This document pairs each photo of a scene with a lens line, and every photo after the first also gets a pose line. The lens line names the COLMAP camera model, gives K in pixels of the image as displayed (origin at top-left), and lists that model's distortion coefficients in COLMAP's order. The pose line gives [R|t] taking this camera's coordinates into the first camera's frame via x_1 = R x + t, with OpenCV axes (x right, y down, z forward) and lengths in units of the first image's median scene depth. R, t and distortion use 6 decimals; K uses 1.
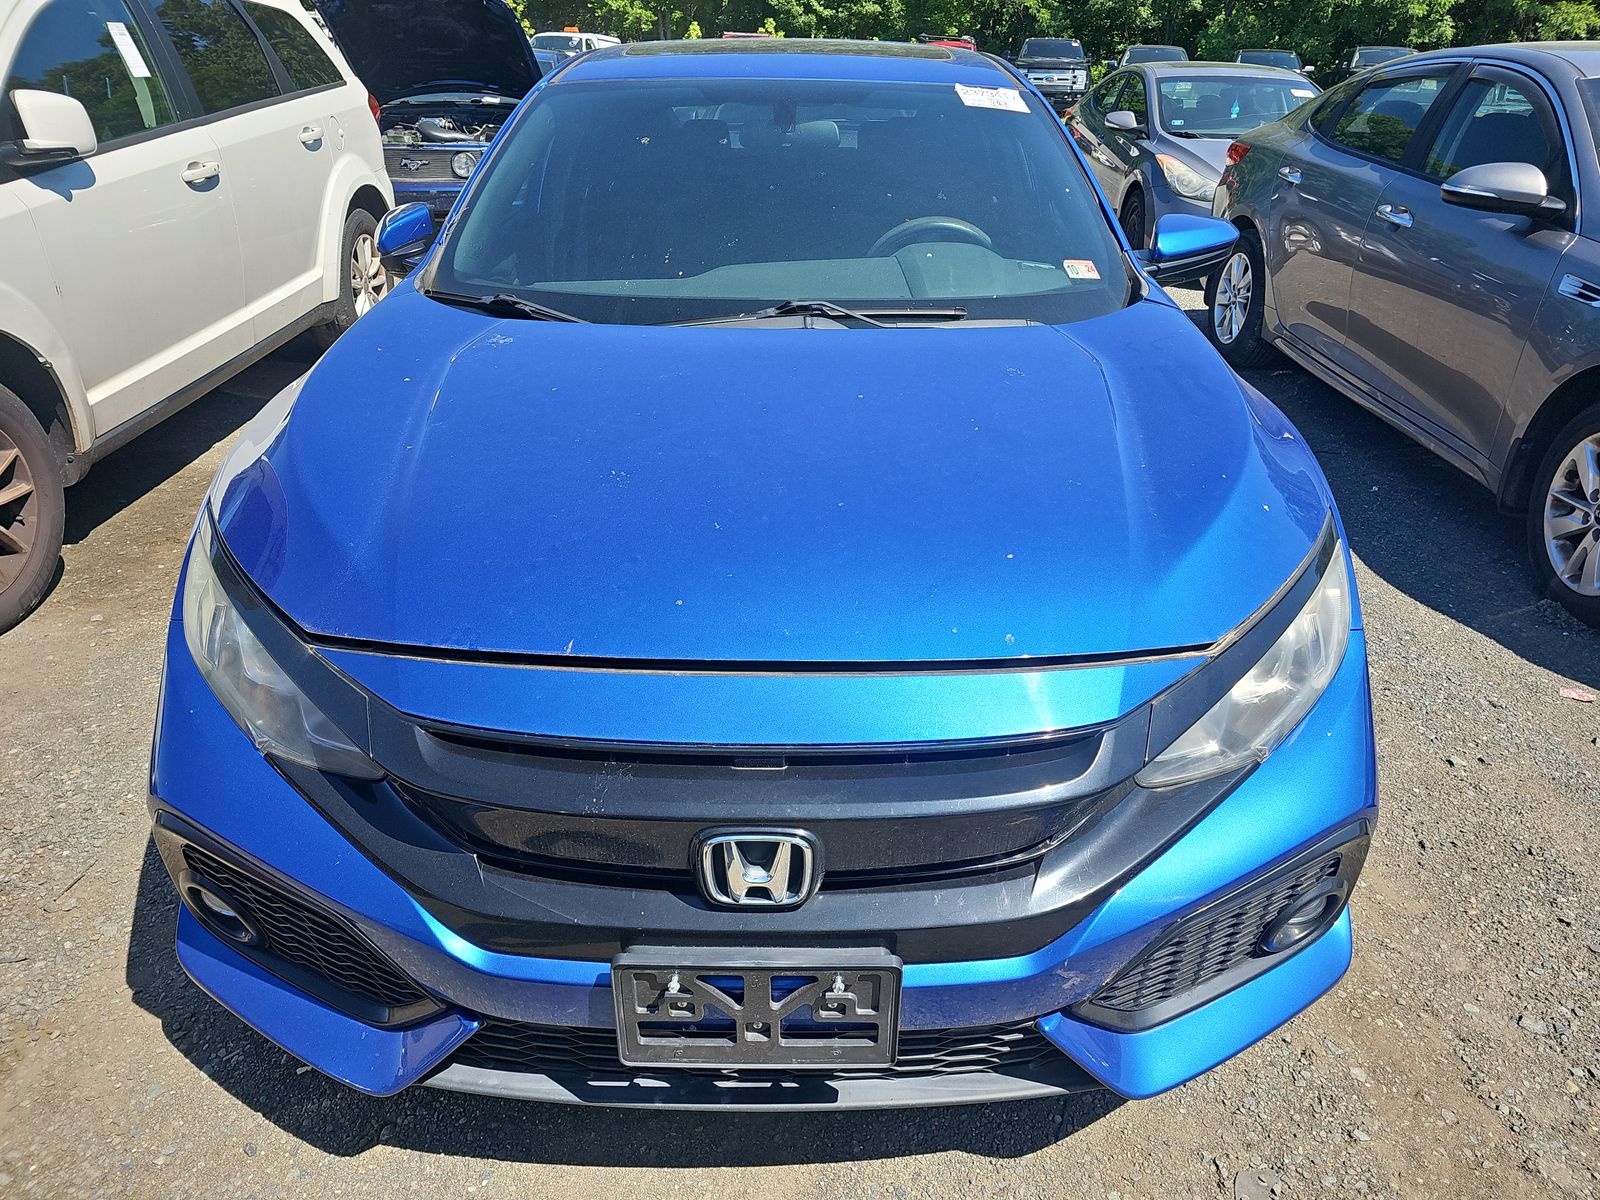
lens RADIAL K [[1046.3, 0, 799.7], [0, 1046.3, 593.3], [0, 0, 1]] dist [0.053392, -0.040315]
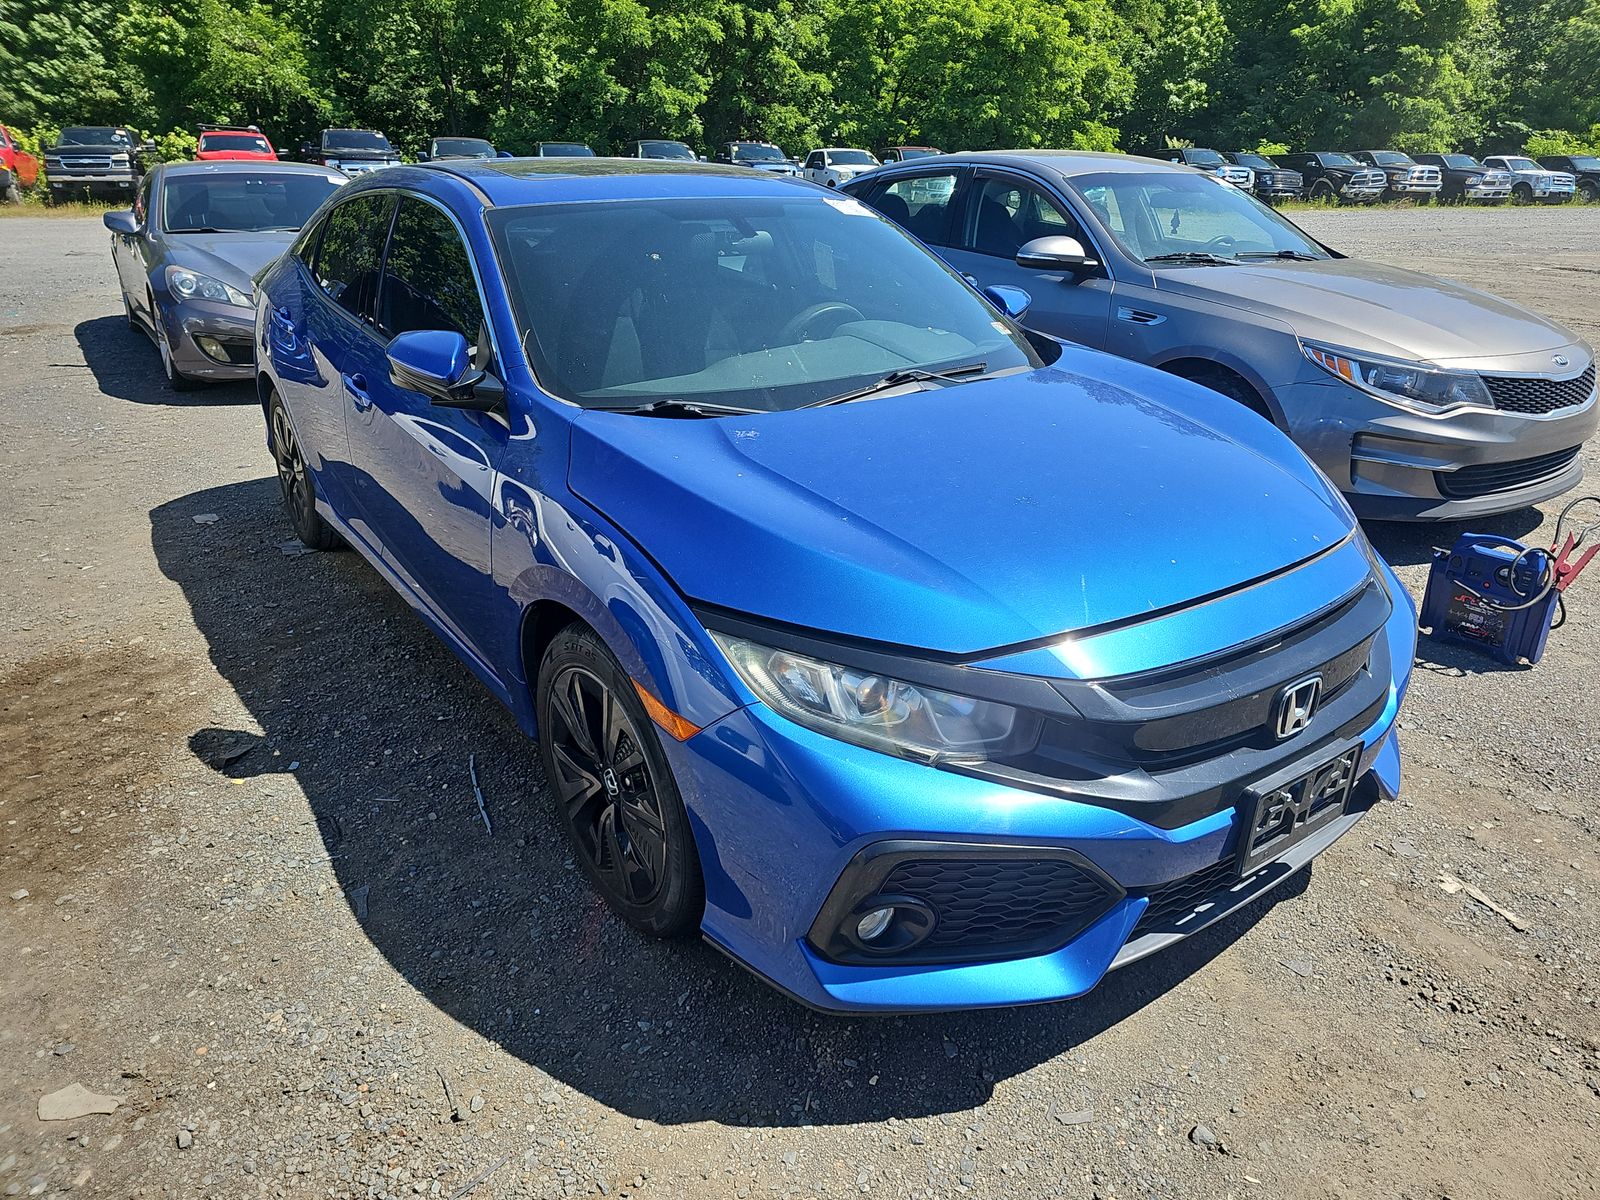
lens RADIAL K [[1083.4, 0, 785.7], [0, 1083.4, 594.8], [0, 0, 1]] dist [0.051227, -0.045362]
pose [[0.813767, -0.228799, 0.534261, -0.554199], [0.269298, 0.963054, 0.002245, -0.037772], [-0.515036, 0.142049, 0.845316, 0.002498]]
